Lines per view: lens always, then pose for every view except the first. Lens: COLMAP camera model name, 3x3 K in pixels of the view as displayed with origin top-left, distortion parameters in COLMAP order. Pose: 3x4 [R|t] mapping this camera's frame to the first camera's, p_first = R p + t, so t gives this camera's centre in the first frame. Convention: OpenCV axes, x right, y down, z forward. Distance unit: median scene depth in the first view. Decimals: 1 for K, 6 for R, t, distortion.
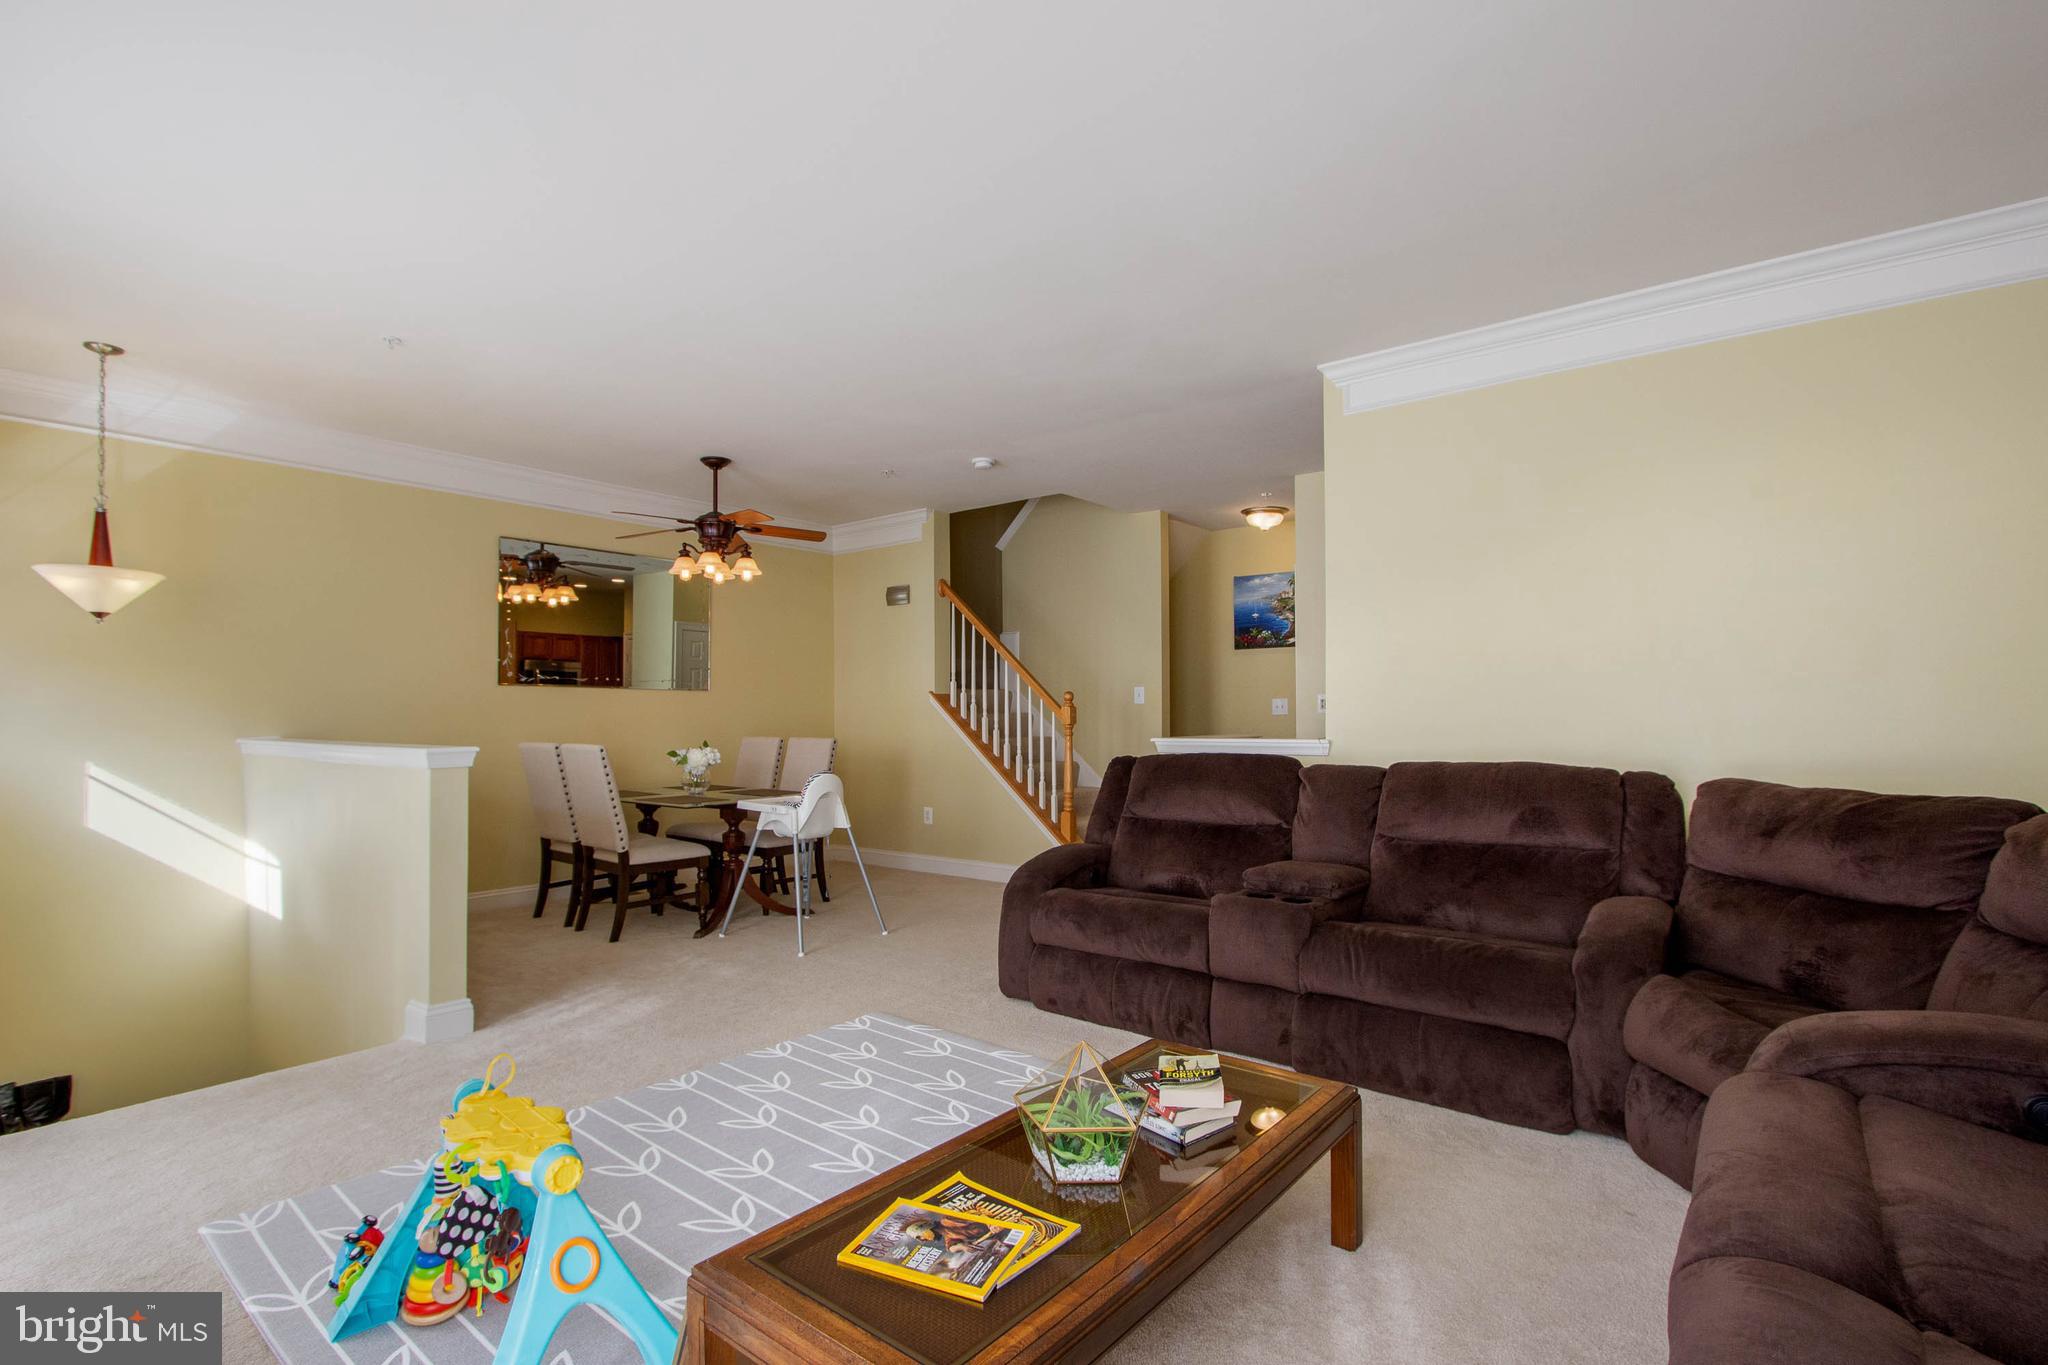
lens RADIAL K [[943.4, 0, 999.6], [0, 943.4, 710.5], [0, 0, 1]] dist [0.010521, -0.000374]
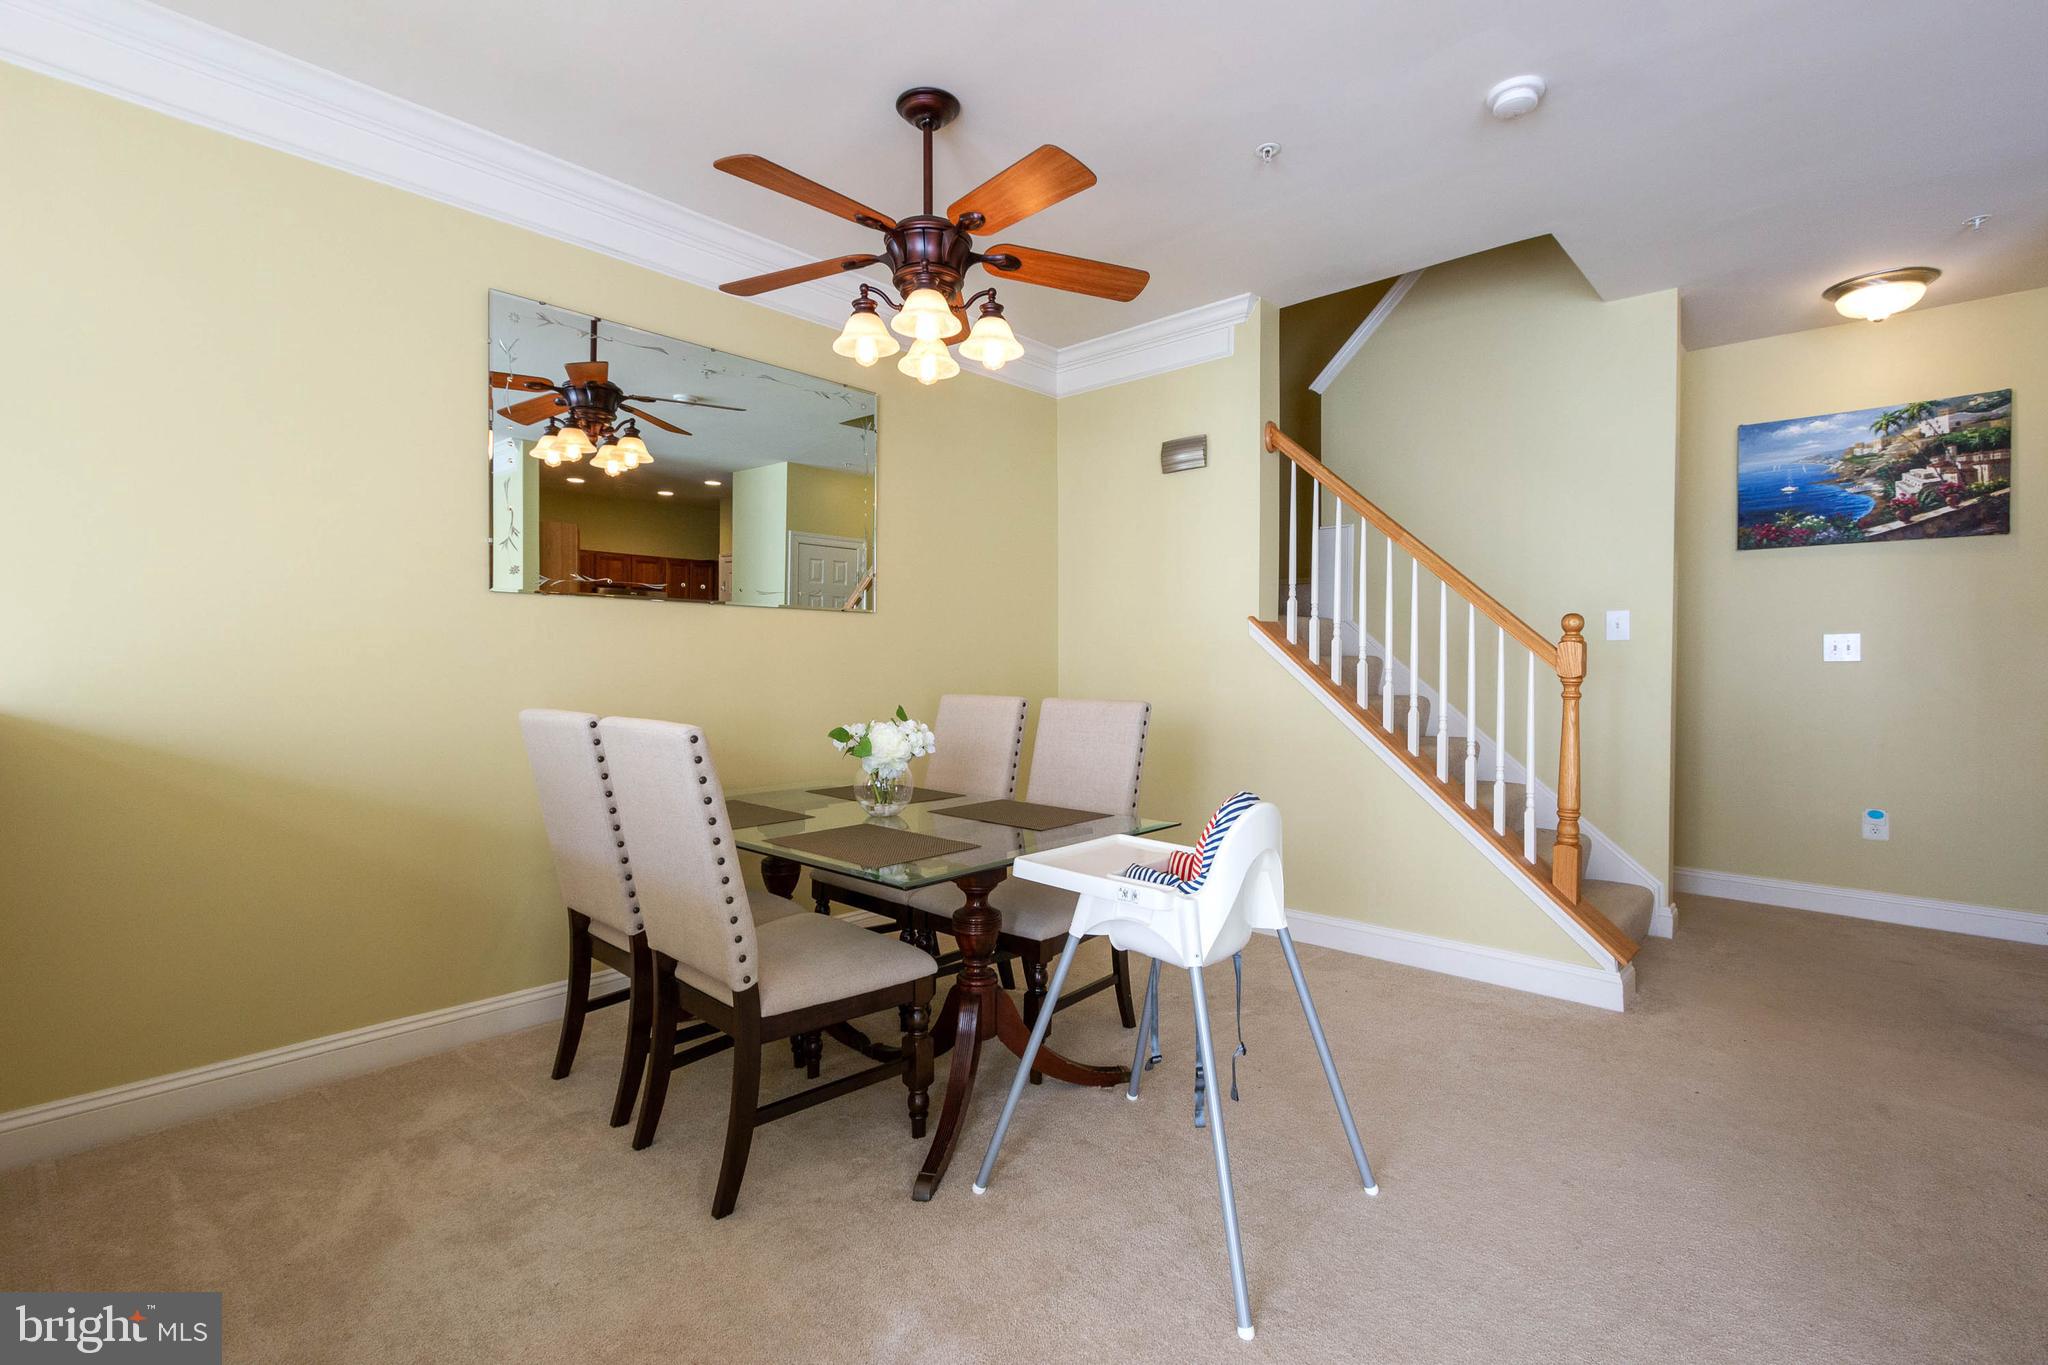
lens RADIAL K [[943.4, 0, 1023.4], [0, 943.4, 676.1], [0, 0, 1]] dist [0.010521, -0.000374]
pose [[0.998136, 0.006673, -0.060659, -0.221454], [-0.005492, 0.999793, 0.019604, 0.006901], [0.060777, -0.019235, 0.997966, 0.524633]]
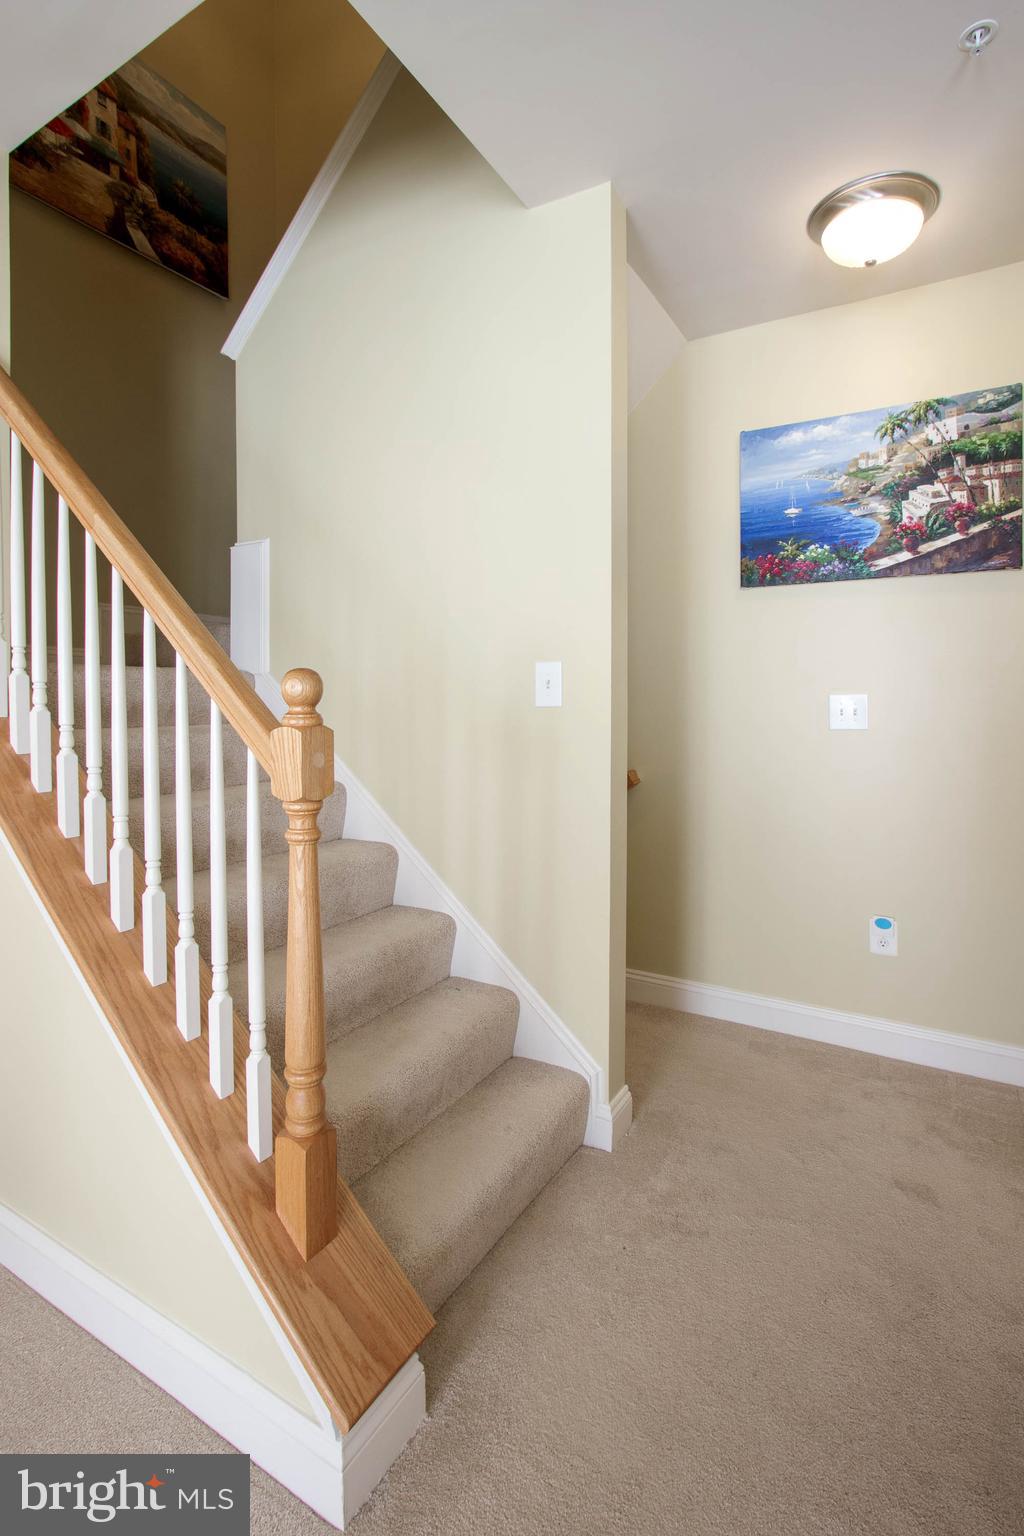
lens RADIAL K [[739.1, 0, 510.0], [0, 739.1, 710.5], [0, 0, 1]] dist [-0.009252, -0.000359]
pose [[0.989407, 0.001760, 0.145161, 0.112328], [-0.004847, 0.999770, 0.020914, -0.014489], [-0.145090, -0.021396, 0.989187, 0.899922]]
